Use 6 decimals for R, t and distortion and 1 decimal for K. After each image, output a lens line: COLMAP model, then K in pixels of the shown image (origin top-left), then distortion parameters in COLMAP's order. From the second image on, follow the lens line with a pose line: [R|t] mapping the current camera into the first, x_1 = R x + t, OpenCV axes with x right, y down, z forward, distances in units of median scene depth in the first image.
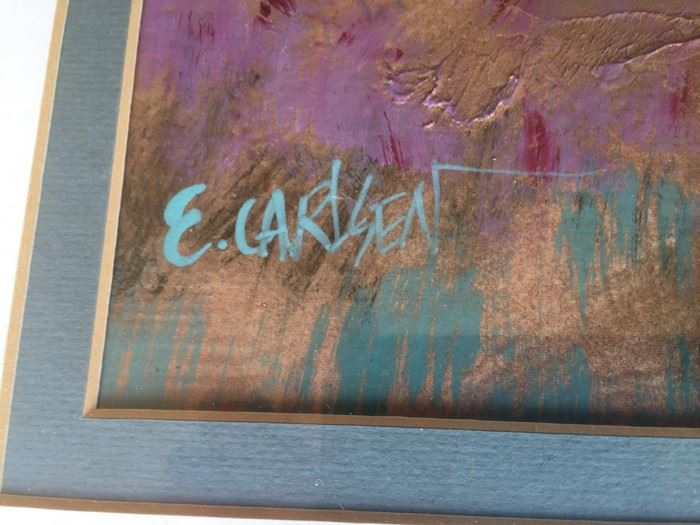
lens RADIAL K [[599.0, 0, 351.2], [0, 599.0, 260.9], [0, 0, 1]] dist [0.087684, -0.138528]
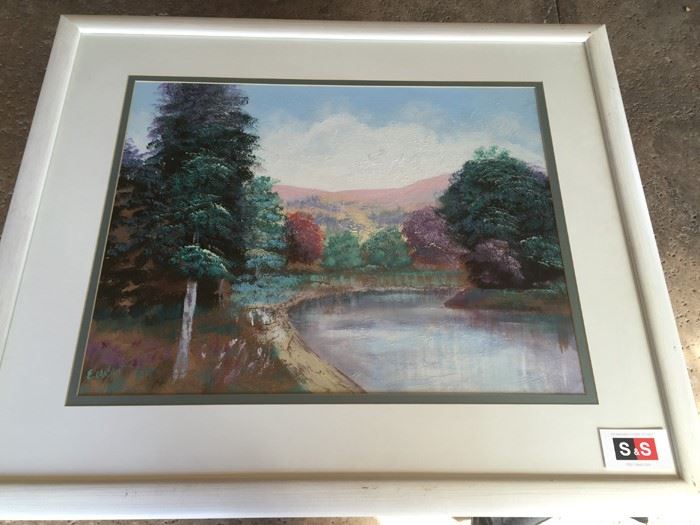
lens RADIAL K [[599.0, 0, 351.8], [0, 599.0, 259.5], [0, 0, 1]] dist [0.087684, -0.138528]
pose [[0.997491, -0.016468, 0.068853, 2.770495], [0.033031, 0.968483, -0.246880, 0.588615], [-0.062618, 0.248535, 0.966597, -7.691910]]
